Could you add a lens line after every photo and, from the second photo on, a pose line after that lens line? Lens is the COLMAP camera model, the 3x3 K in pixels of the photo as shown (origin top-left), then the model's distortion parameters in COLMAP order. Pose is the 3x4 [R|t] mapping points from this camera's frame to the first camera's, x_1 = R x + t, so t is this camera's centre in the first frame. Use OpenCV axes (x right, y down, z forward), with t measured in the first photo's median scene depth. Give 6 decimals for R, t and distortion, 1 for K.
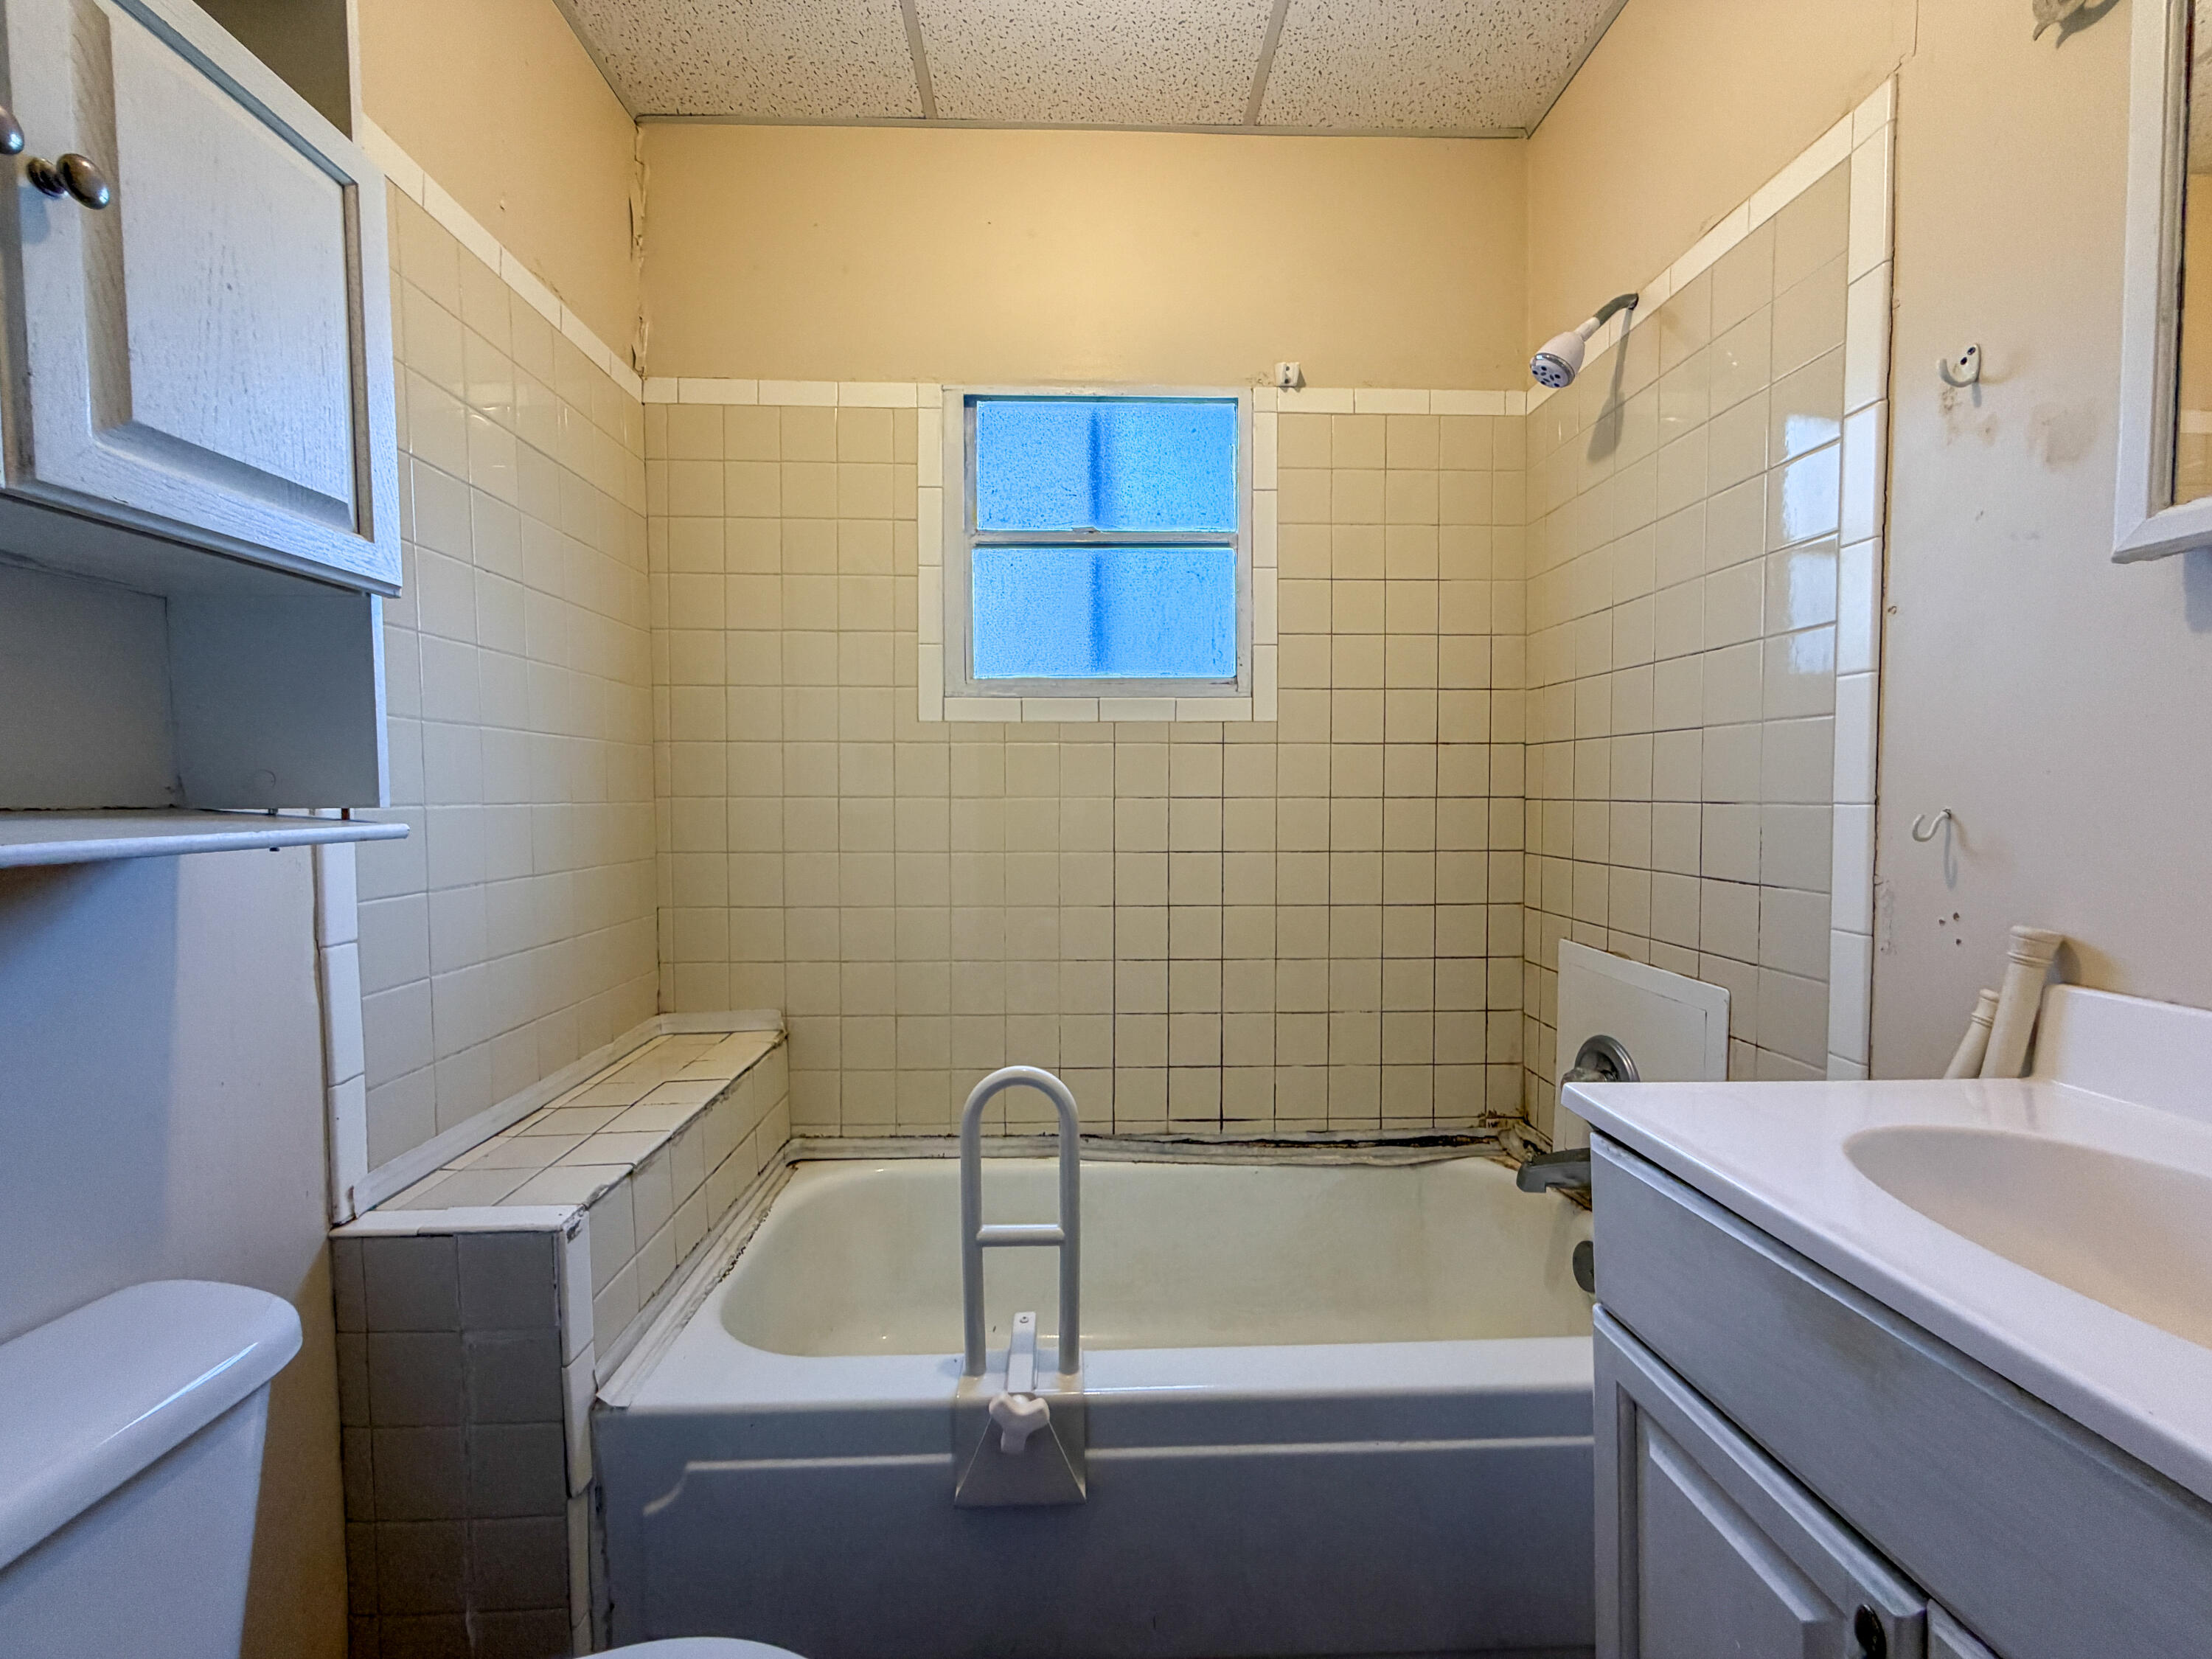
lens RADIAL K [[876.6, 0, 1101.3], [0, 876.6, 828.6], [0, 0, 1]] dist [-0.000578, 0.000021]
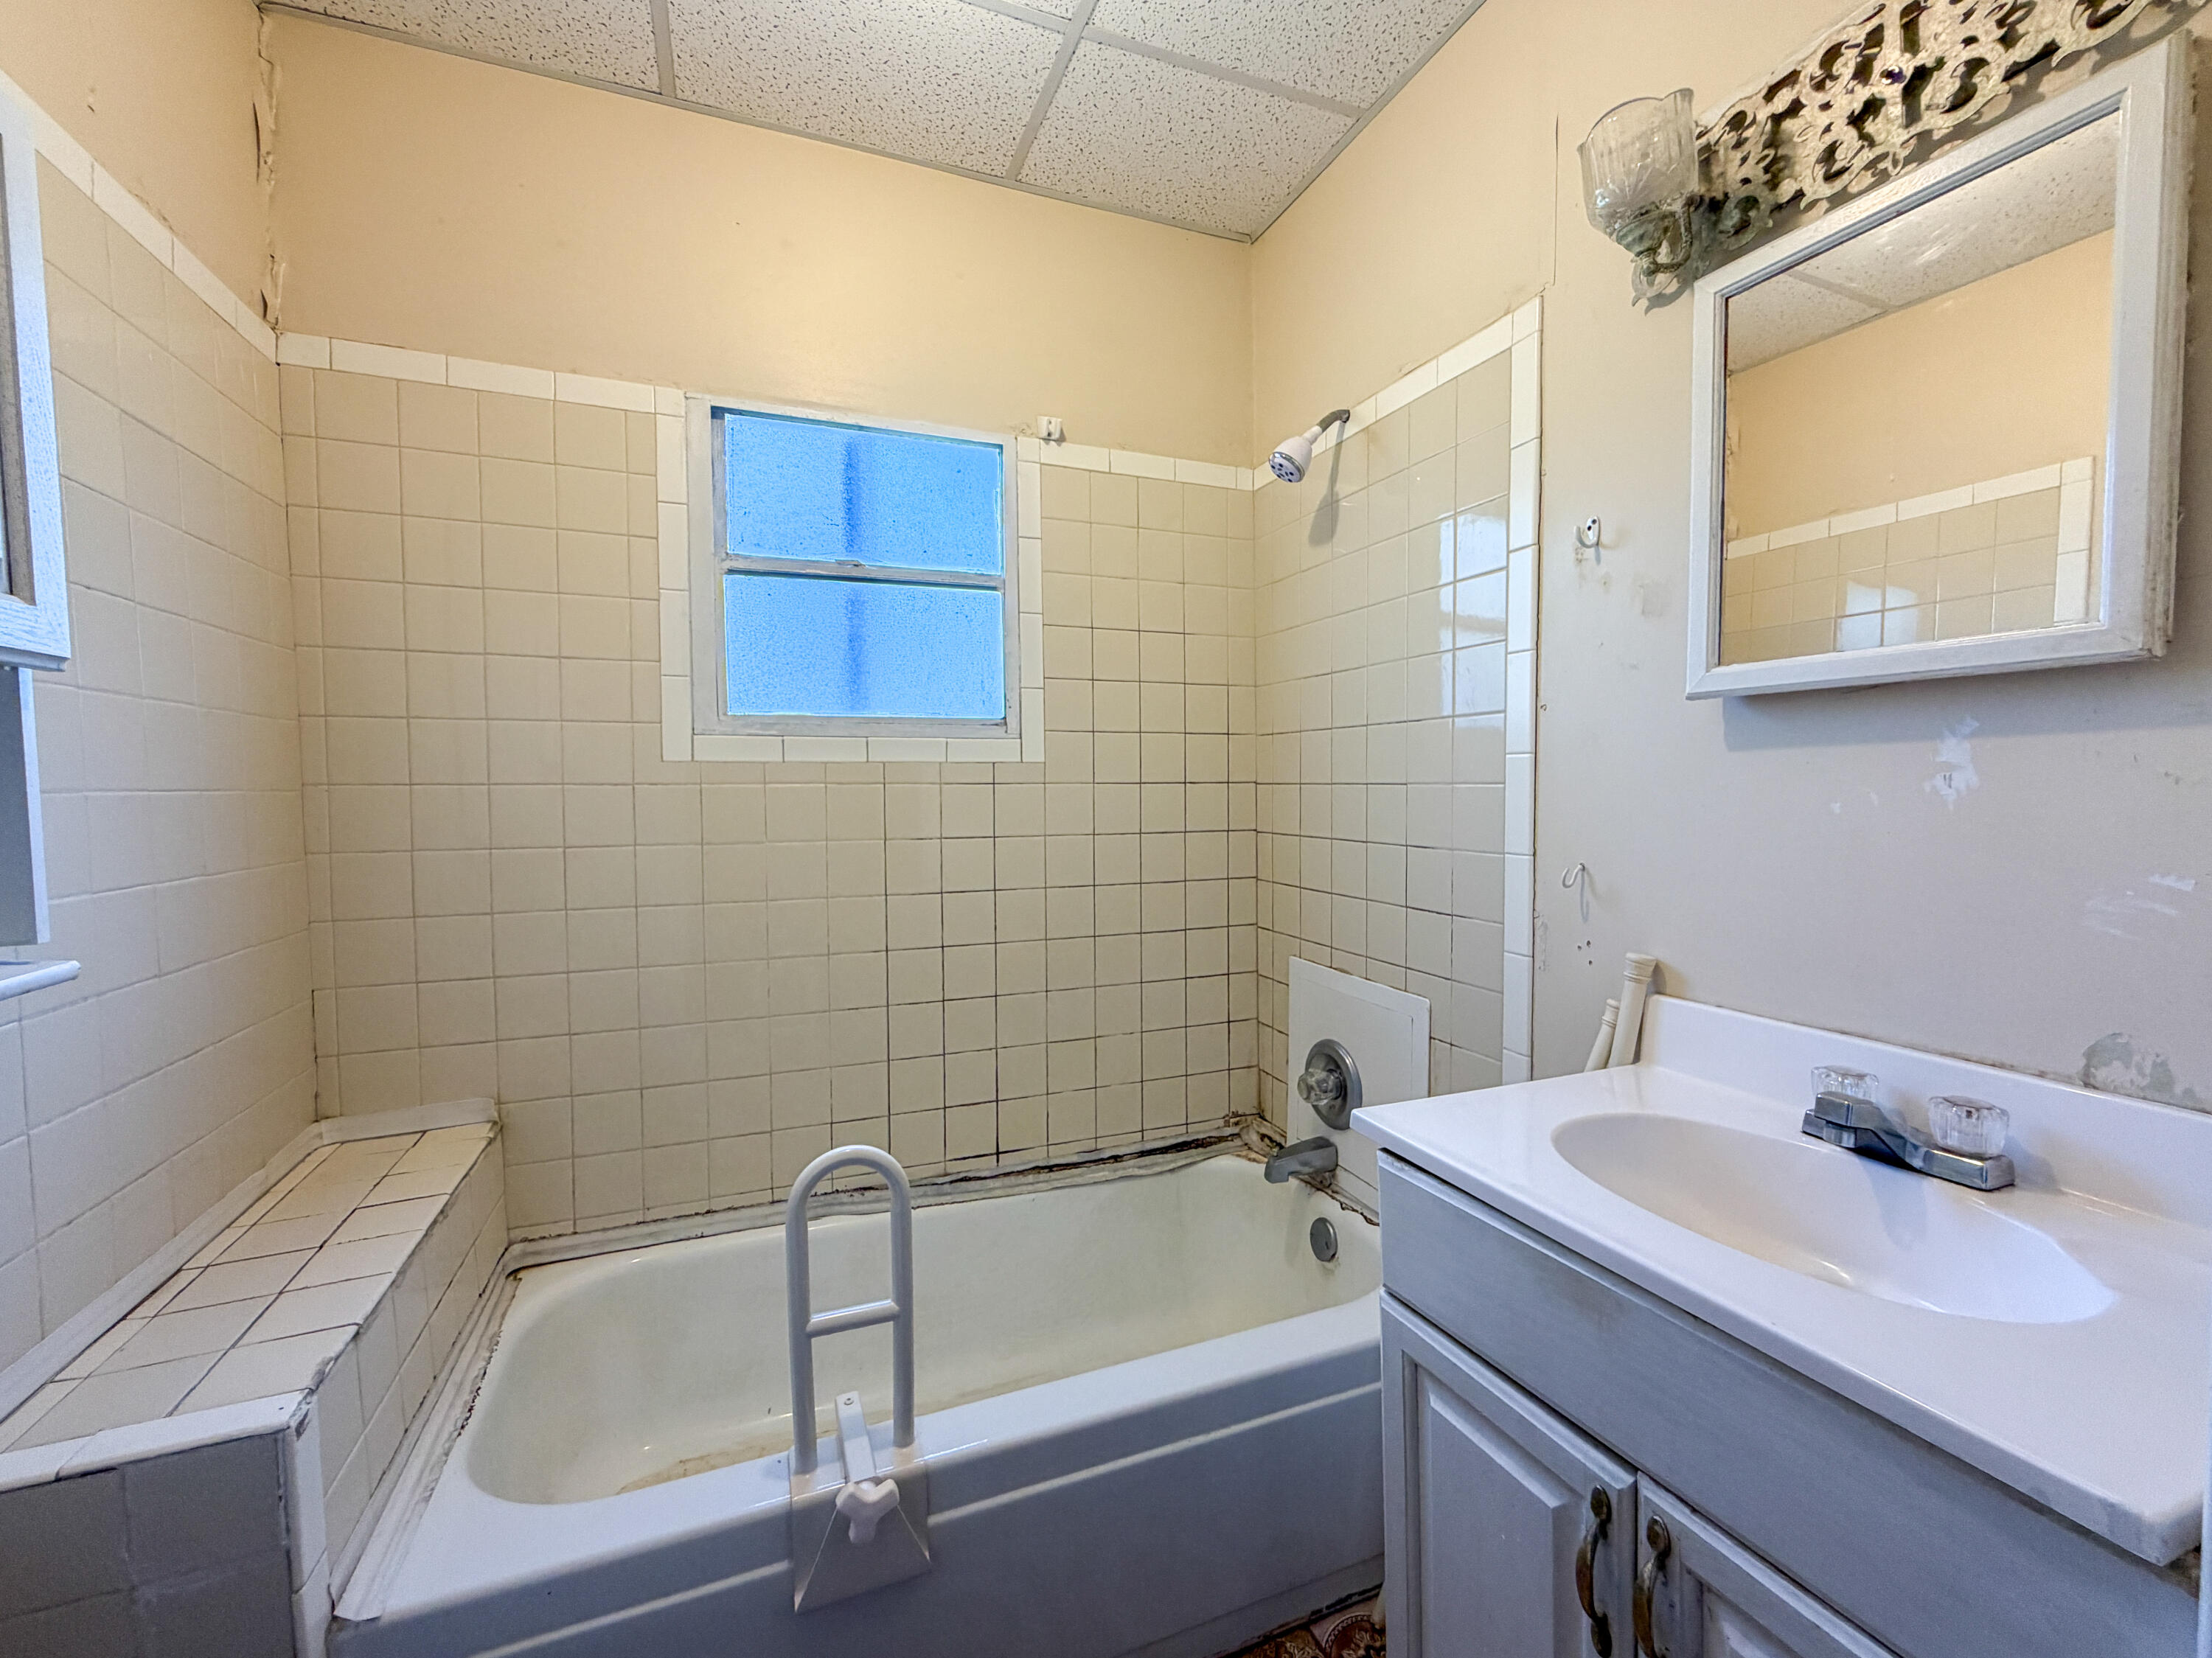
lens RADIAL K [[899.0, 0, 1097.8], [0, 899.0, 829.9], [0, 0, 1]] dist [-0.000797, 0.000316]
pose [[0.943341, -0.020037, 0.331218, -0.105309], [0.017939, 0.999795, 0.009391, -0.058393], [-0.331338, -0.002917, 0.943507, -0.025103]]
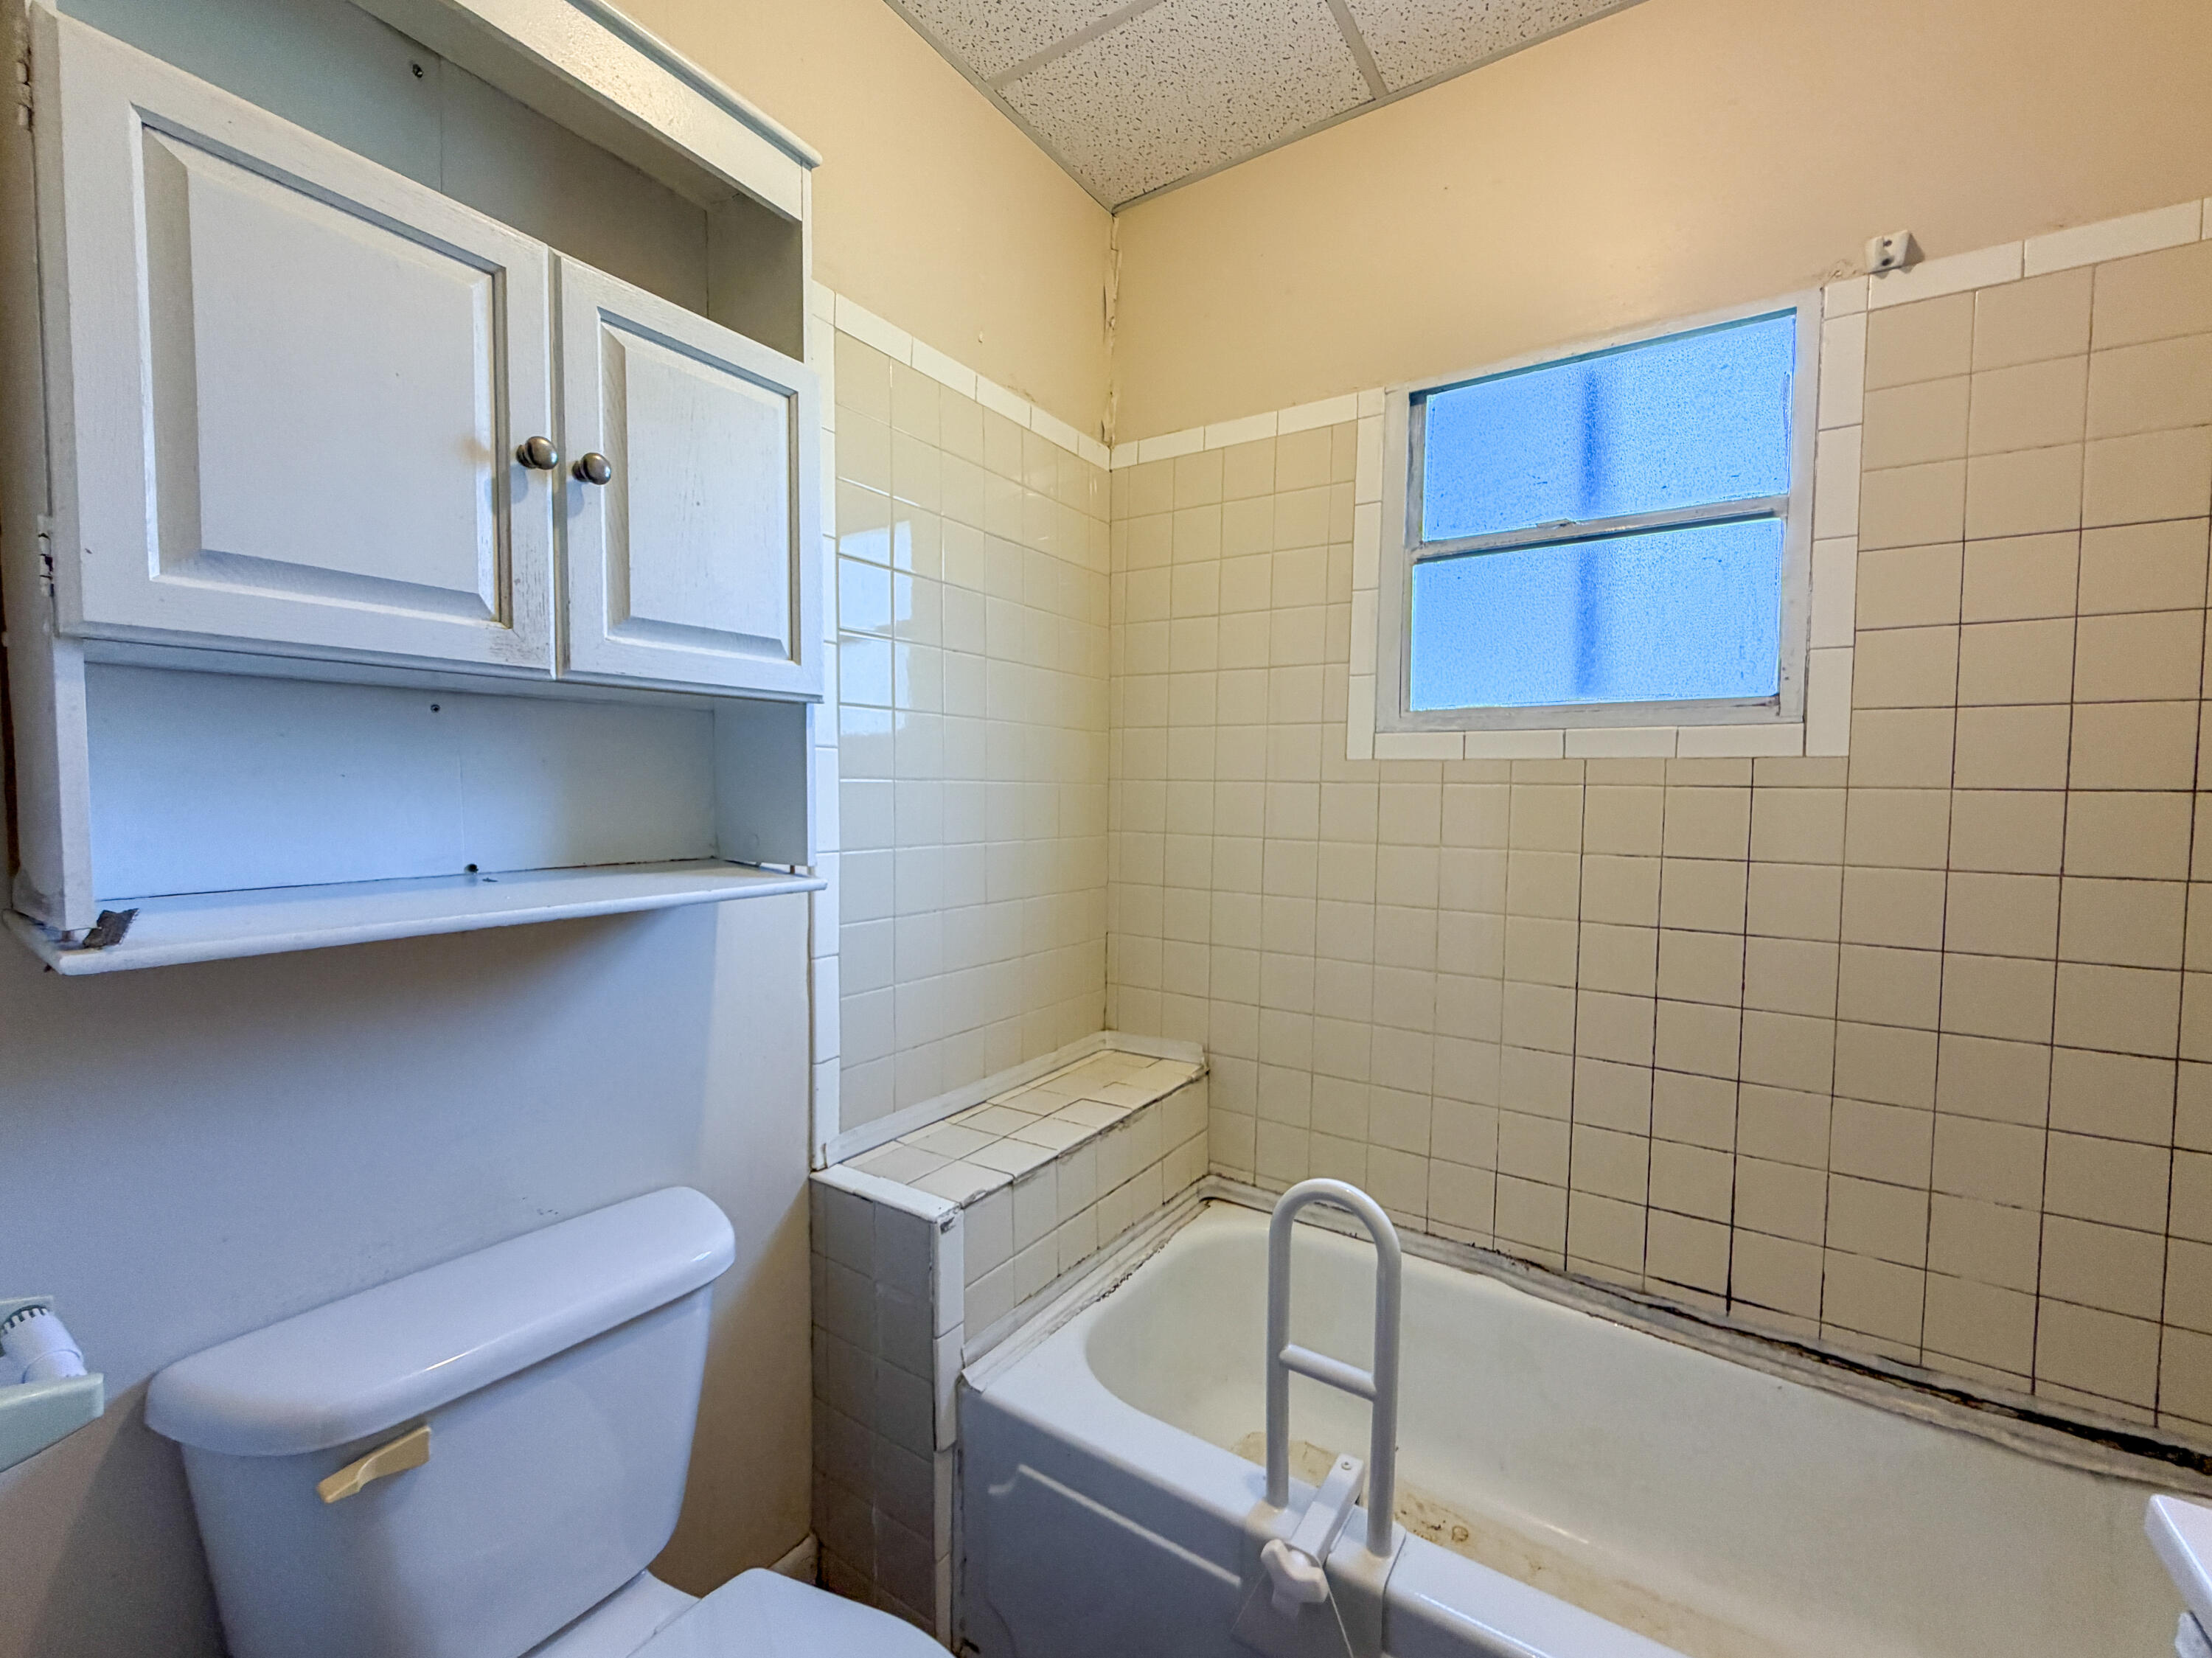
lens RADIAL K [[918.1, 0, 1106.0], [0, 918.1, 829.0], [0, 0, 1]] dist [0.000552, 0.000102]
pose [[0.817198, 0.038660, -0.575059, 0.159638], [-0.039159, 0.999167, 0.011524, -0.056807], [0.575025, 0.013101, 0.818031, 0.073141]]
